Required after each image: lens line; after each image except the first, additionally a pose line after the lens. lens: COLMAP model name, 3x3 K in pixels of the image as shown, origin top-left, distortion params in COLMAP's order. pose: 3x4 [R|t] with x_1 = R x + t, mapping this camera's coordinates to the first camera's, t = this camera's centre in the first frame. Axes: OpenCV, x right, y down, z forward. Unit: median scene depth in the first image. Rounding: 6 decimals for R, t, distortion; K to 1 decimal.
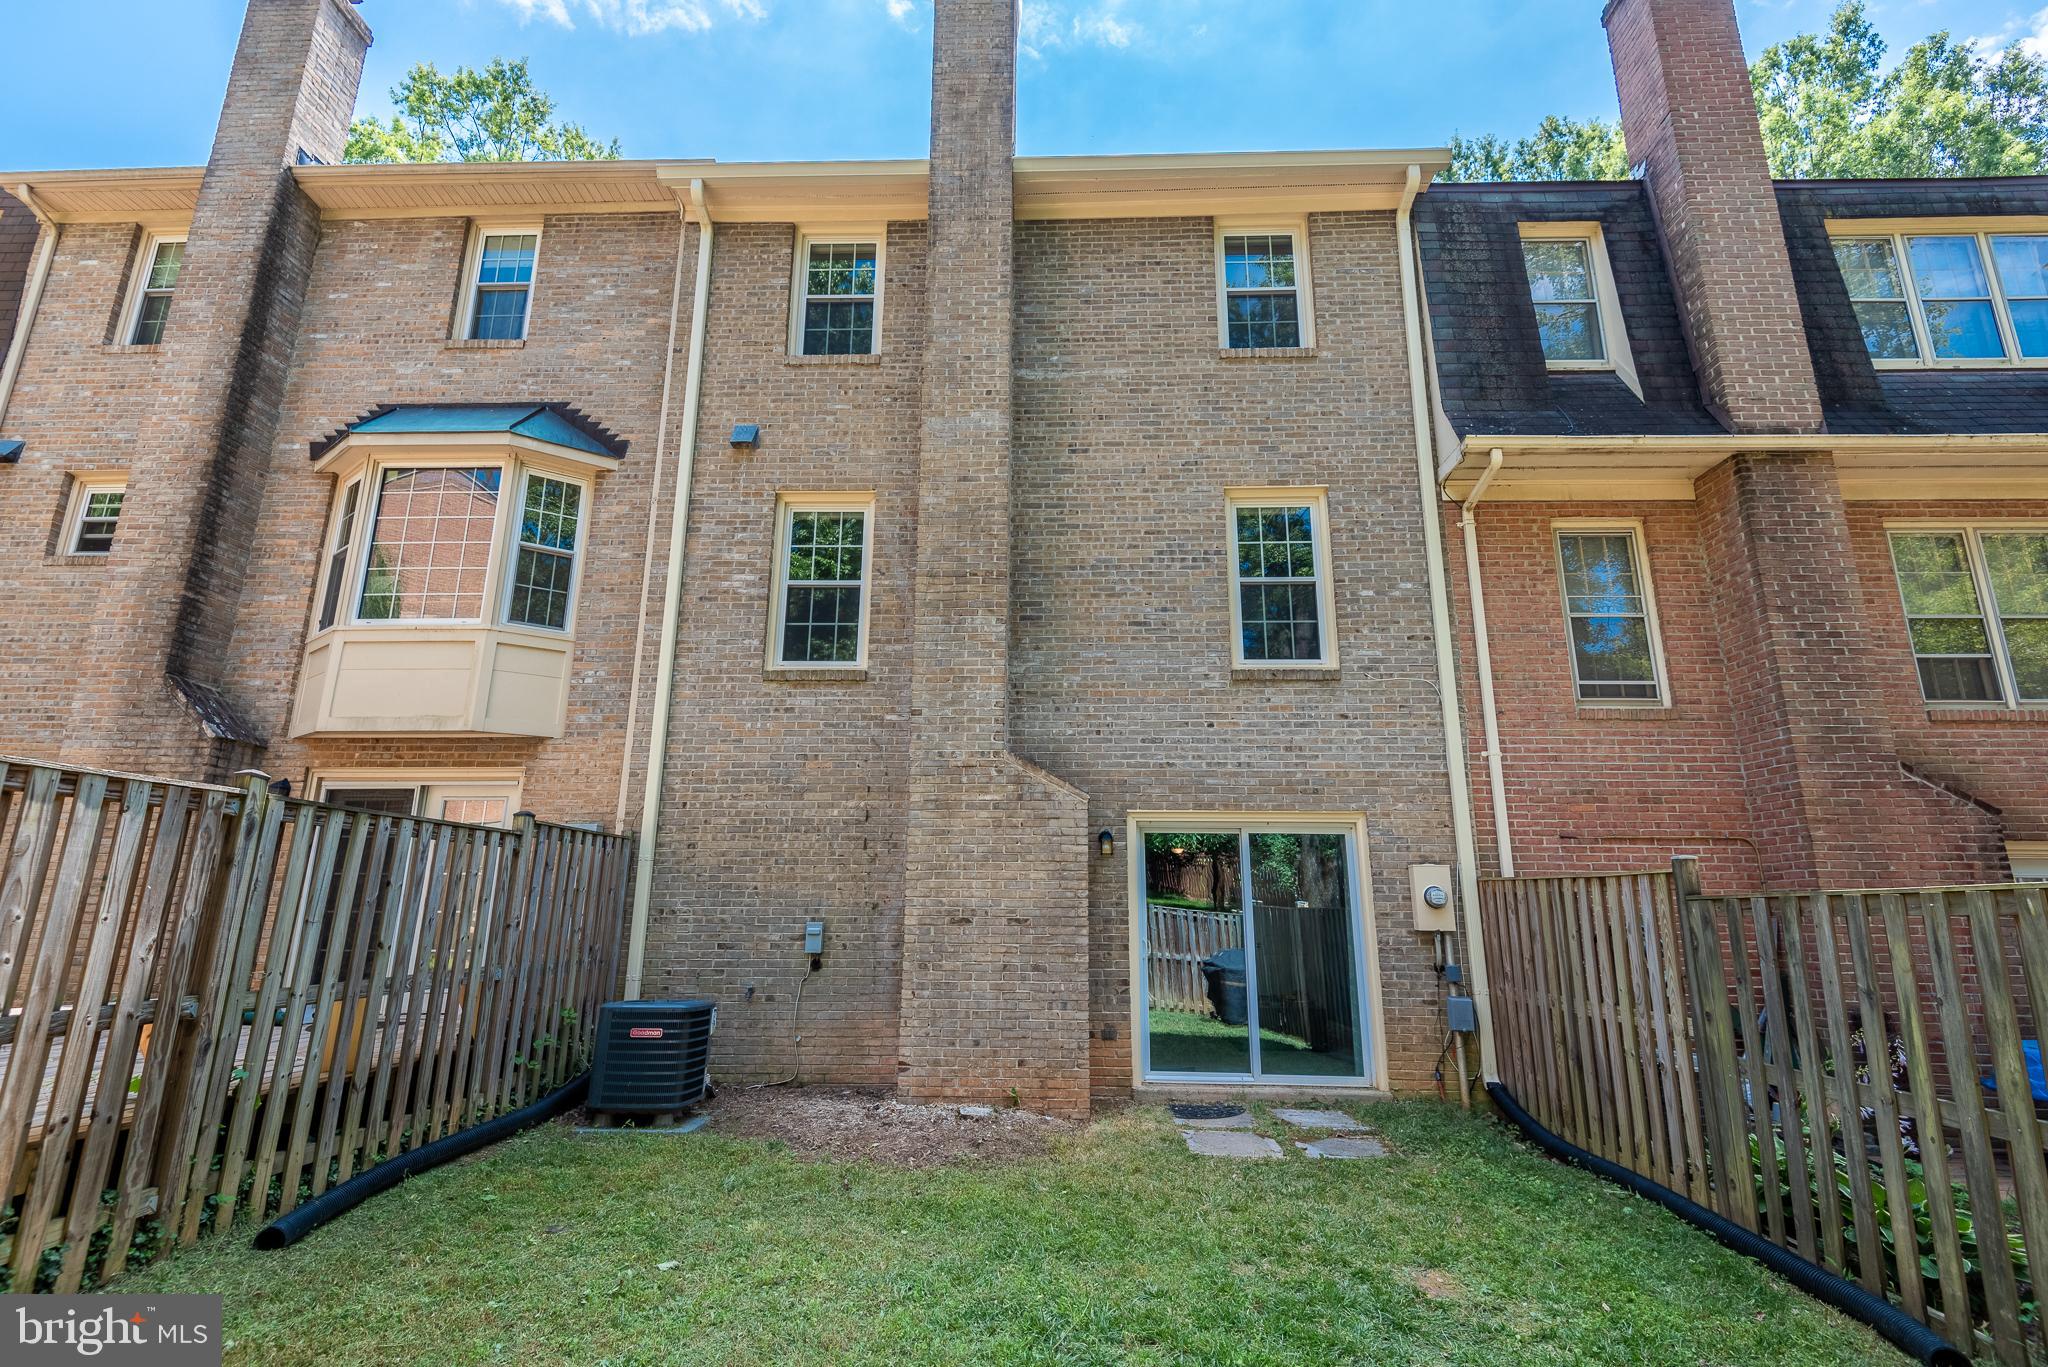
lens RADIAL K [[917.4, 0, 1024.0], [0, 917.4, 683.5], [0, 0, 1]] dist [0.020459, -0.011534]
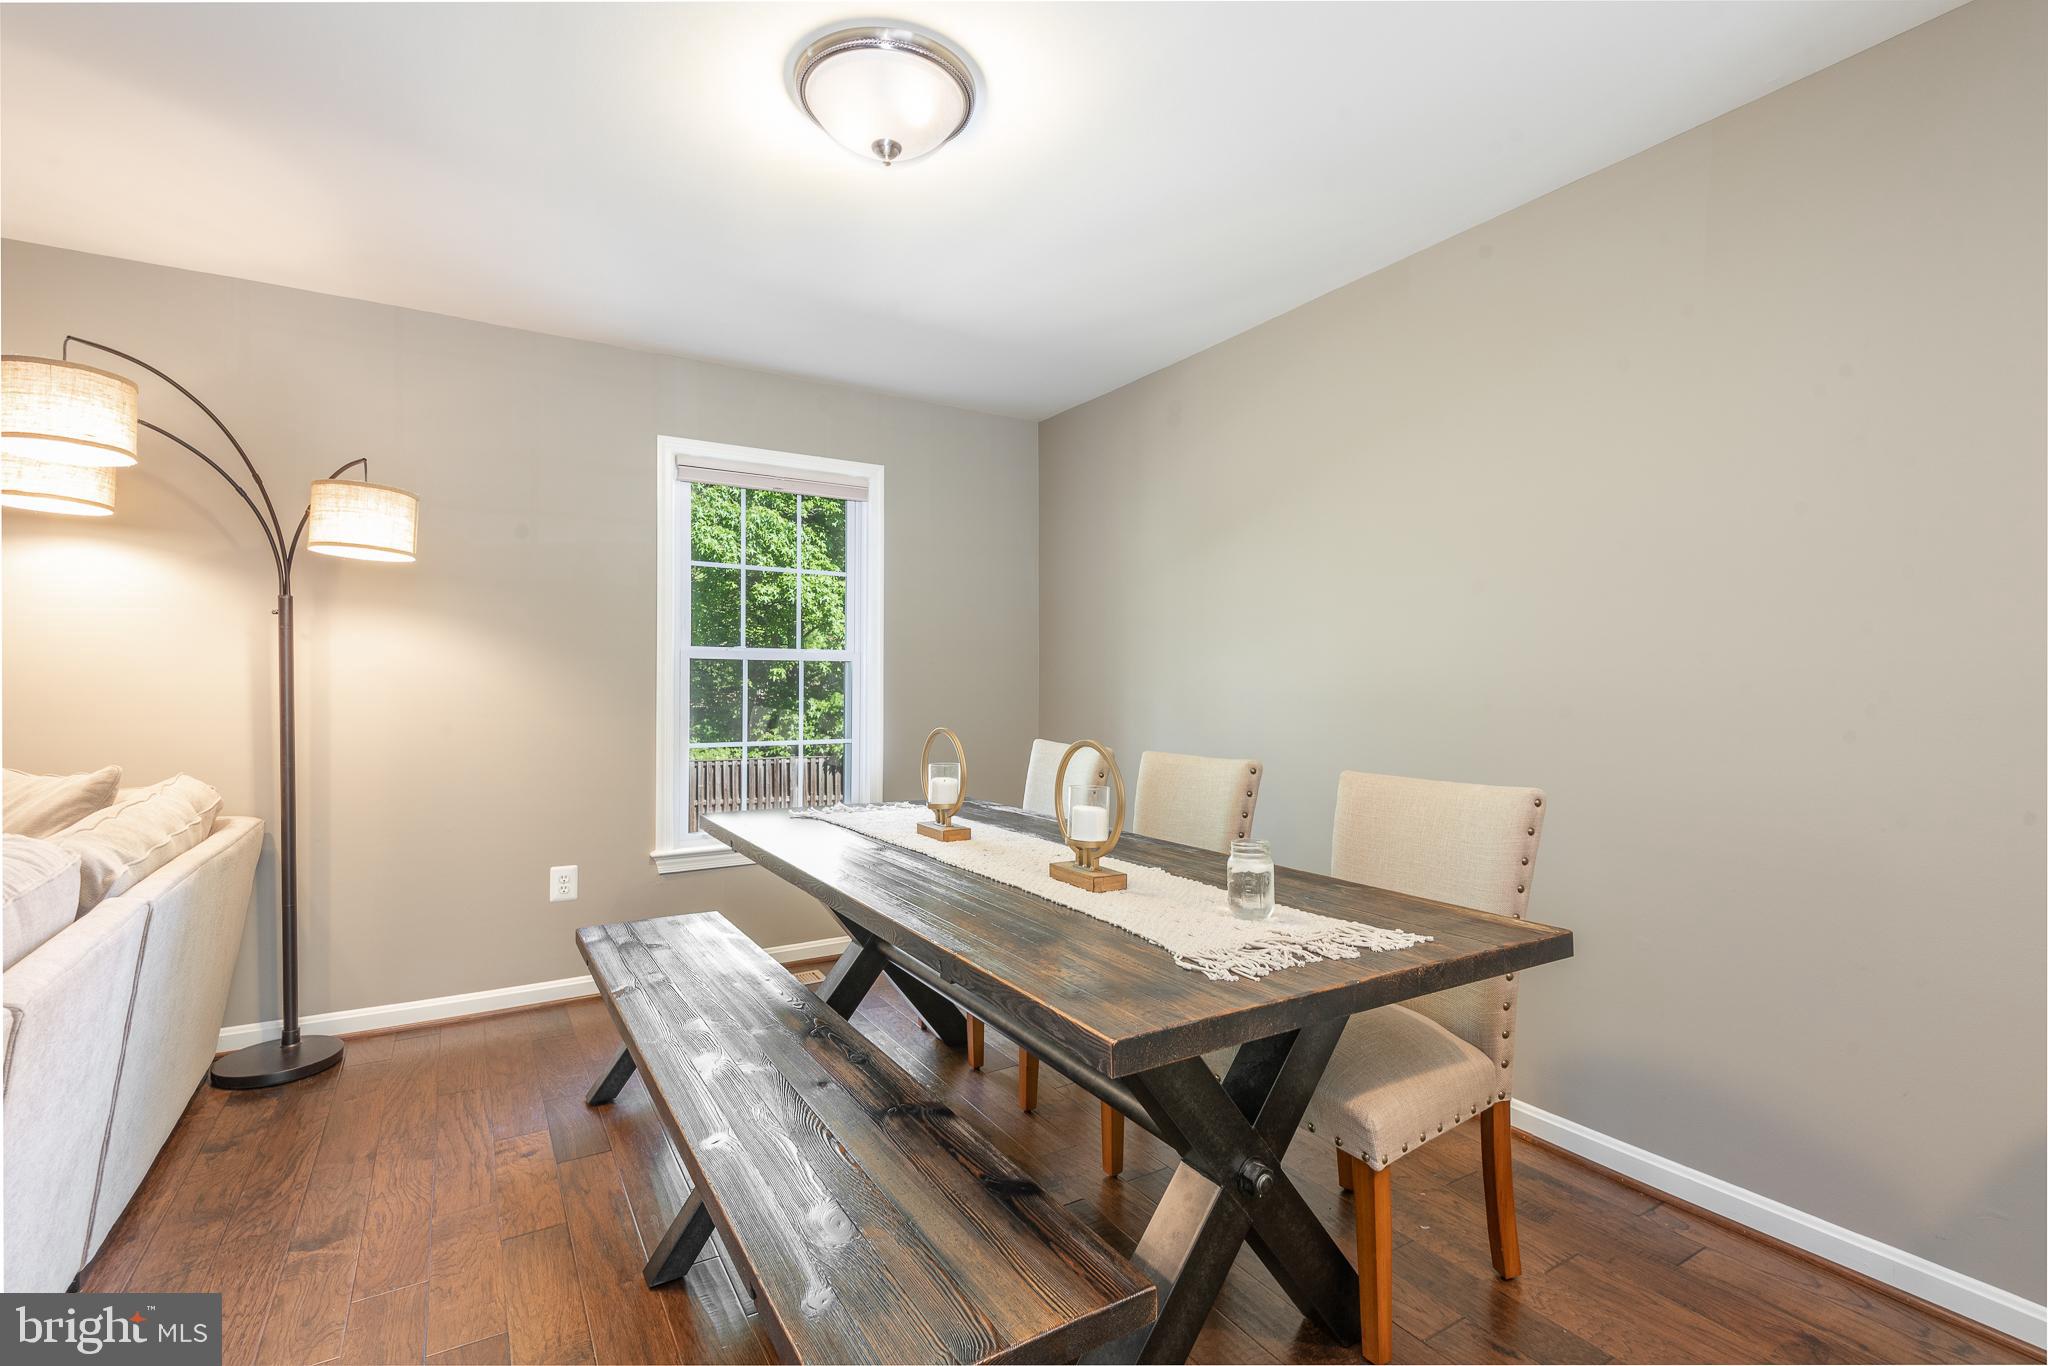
lens RADIAL K [[917.4, 0, 1024.0], [0, 917.4, 683.0], [0, 0, 1]] dist [0.020459, -0.011534]
pose [[0.849306, -0.005629, 0.527870, 0.135195], [-0.118723, 0.972291, 0.201385, -0.202825], [-0.514377, -0.233708, 0.825104, 0.539365]]
